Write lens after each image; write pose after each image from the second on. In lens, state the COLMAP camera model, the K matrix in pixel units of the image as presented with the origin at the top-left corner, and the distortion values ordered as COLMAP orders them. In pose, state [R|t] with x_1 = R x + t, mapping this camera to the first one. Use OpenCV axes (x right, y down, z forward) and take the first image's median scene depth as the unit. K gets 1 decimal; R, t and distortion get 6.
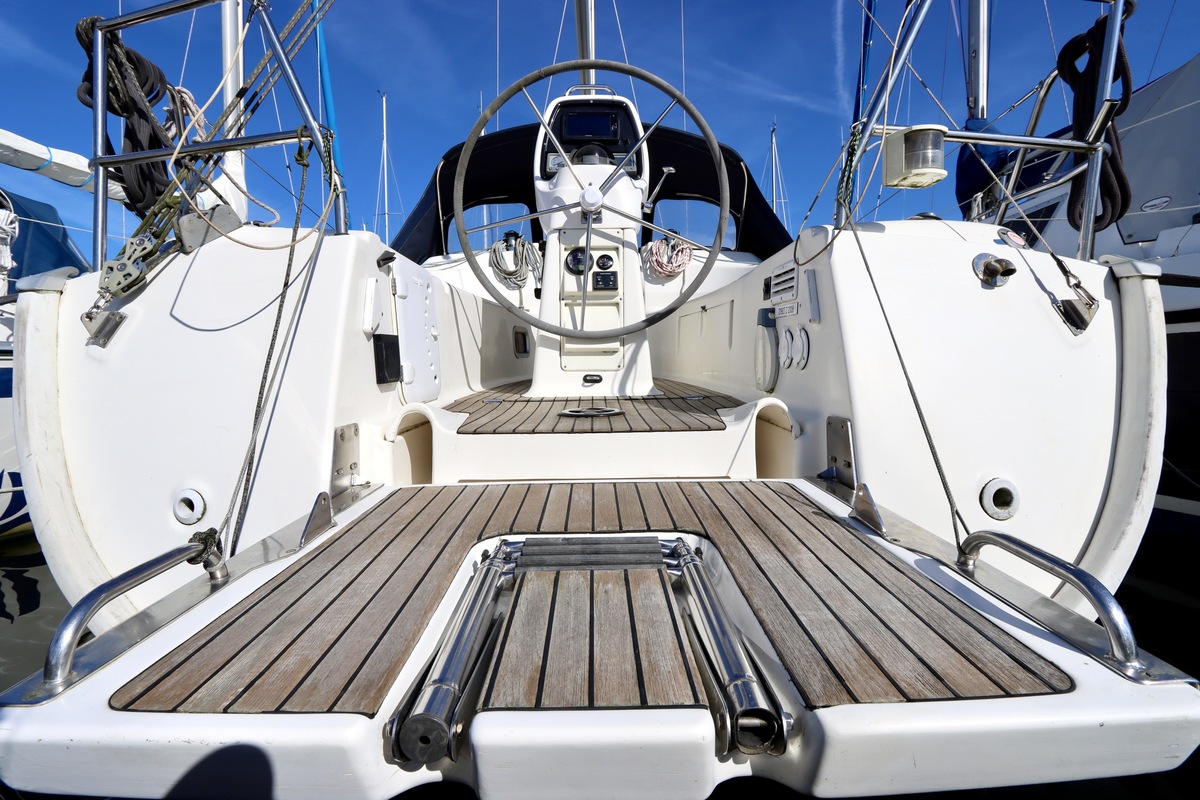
lens RADIAL K [[561.7, 0, 594.1], [0, 561.7, 393.8], [0, 0, 1]] dist [-0.016476, 0.000771]
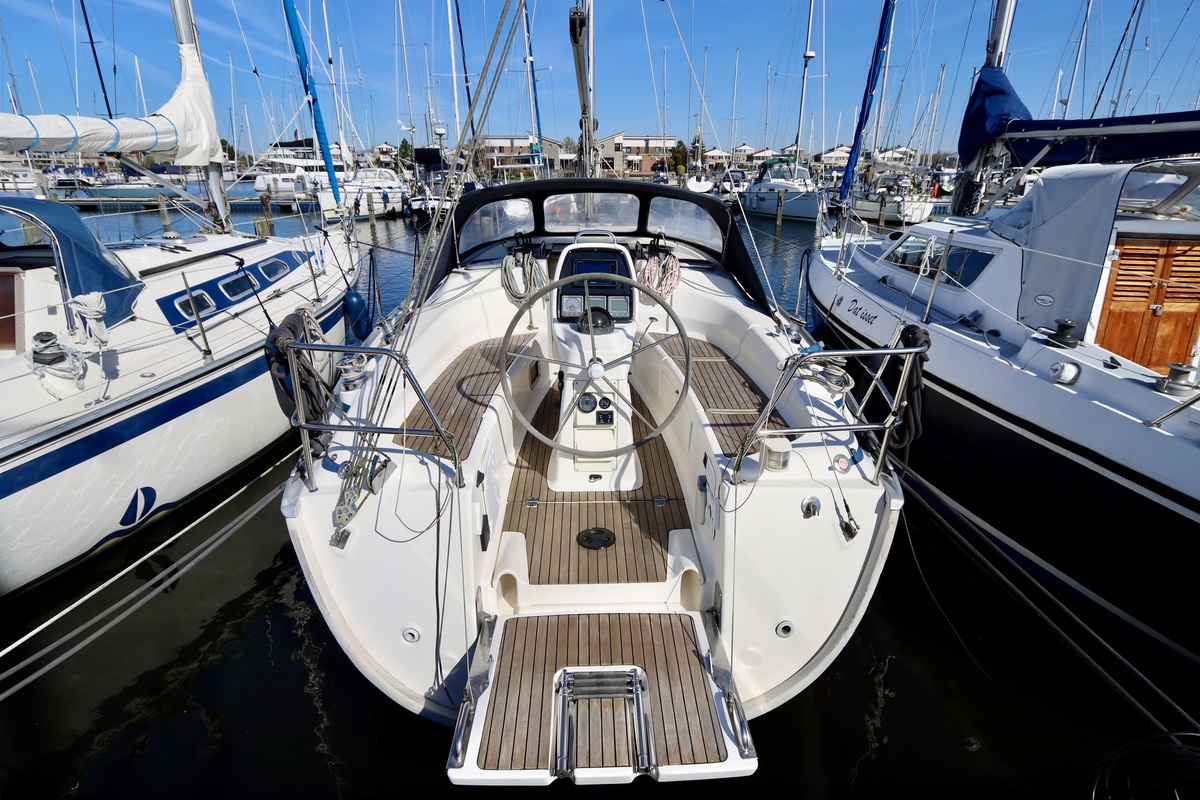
lens RADIAL K [[645.6, 0, 608.4], [0, 645.6, 400.8], [0, 0, 1]] dist [-0.004726, -0.000565]
pose [[0.999193, 0.007368, 0.039483, -0.063812], [-0.019366, 0.949595, 0.312882, -1.286308], [-0.035188, -0.313394, 0.948971, -0.978789]]
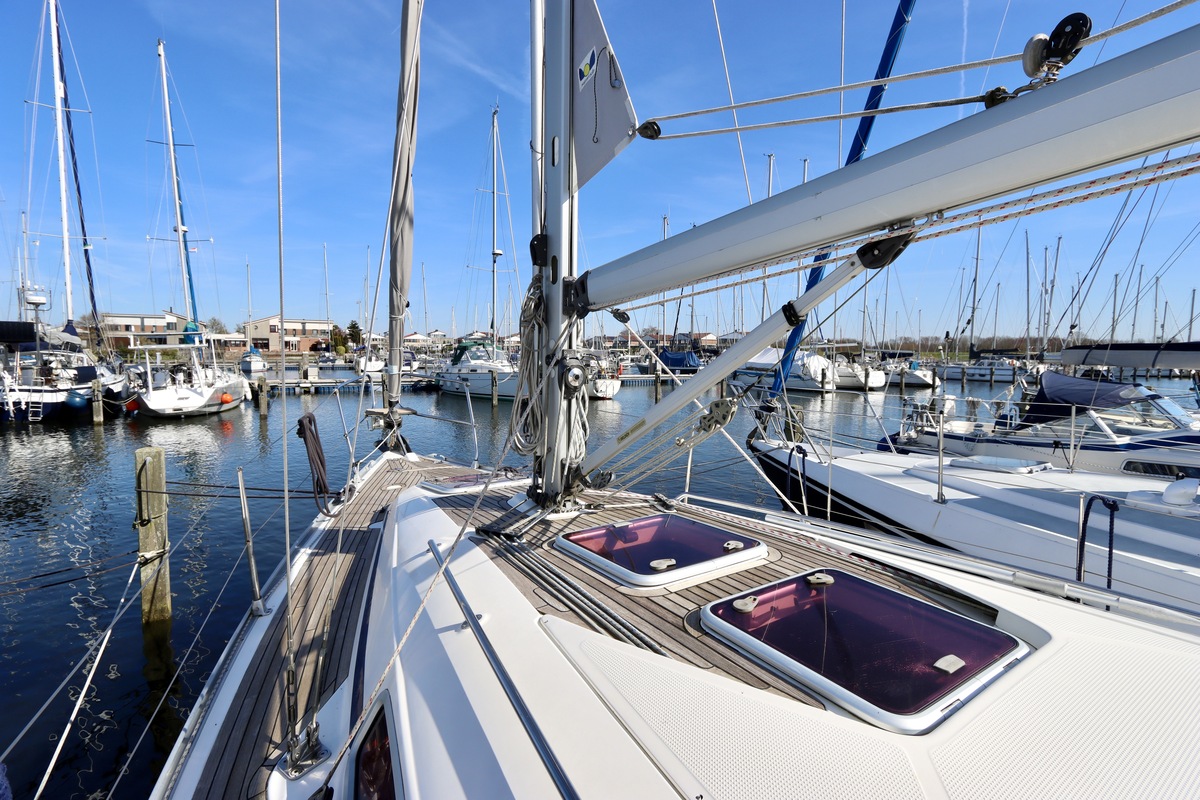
lens RADIAL K [[561.7, 0, 594.1], [0, 561.7, 393.8], [0, 0, 1]] dist [-0.016476, 0.000771]
pose [[0.836078, -0.014629, 0.548415, -1.101795], [-0.010827, 0.999010, 0.043154, -1.462523], [-0.548504, -0.042018, 0.835092, 4.485898]]
